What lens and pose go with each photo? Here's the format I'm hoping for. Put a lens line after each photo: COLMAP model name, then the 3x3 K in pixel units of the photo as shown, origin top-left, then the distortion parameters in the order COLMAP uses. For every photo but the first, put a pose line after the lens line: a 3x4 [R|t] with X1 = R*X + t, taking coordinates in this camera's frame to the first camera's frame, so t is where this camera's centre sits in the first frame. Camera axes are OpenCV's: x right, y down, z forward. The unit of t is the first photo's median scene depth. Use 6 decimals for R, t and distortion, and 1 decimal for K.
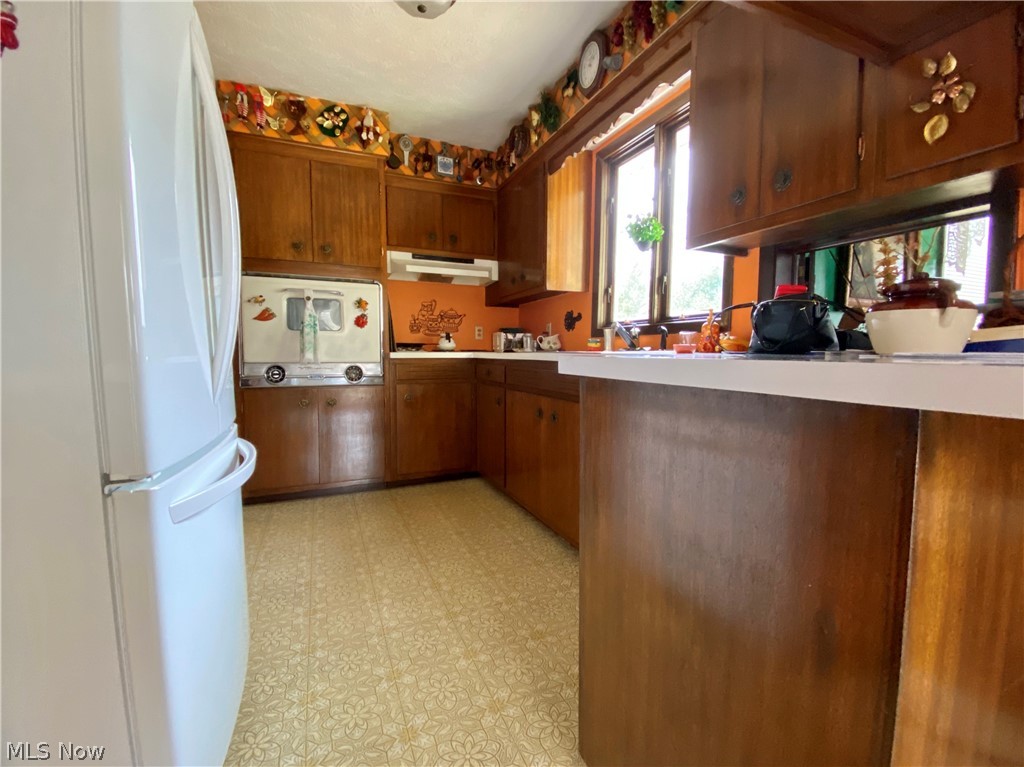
lens RADIAL K [[459.0, 0, 512.0], [0, 459.0, 383.5], [0, 0, 1]] dist [0.028891, -0.031160]
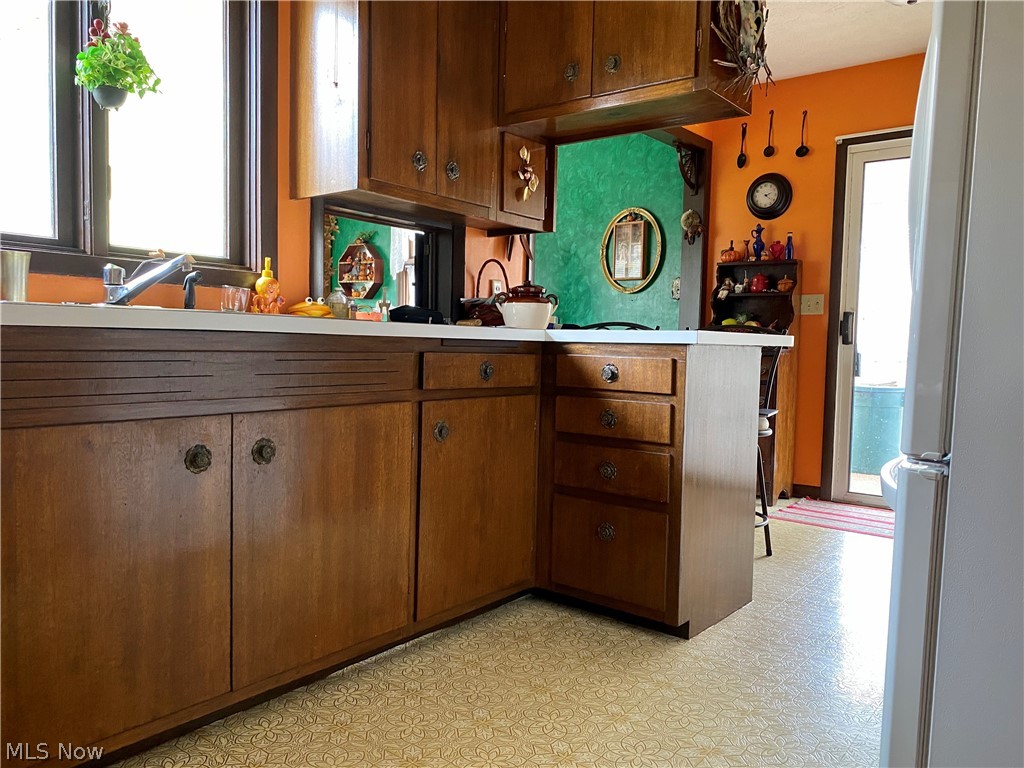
lens RADIAL K [[780.0, 0, 512.0], [0, 780.0, 384.0], [0, 0, 1]] dist [-0.001702, -0.000800]
pose [[-0.482081, -0.060108, 0.874062, -1.073019], [0.043760, 0.994747, 0.092543, -0.090791], [-0.875033, 0.082863, -0.476918, 1.679441]]
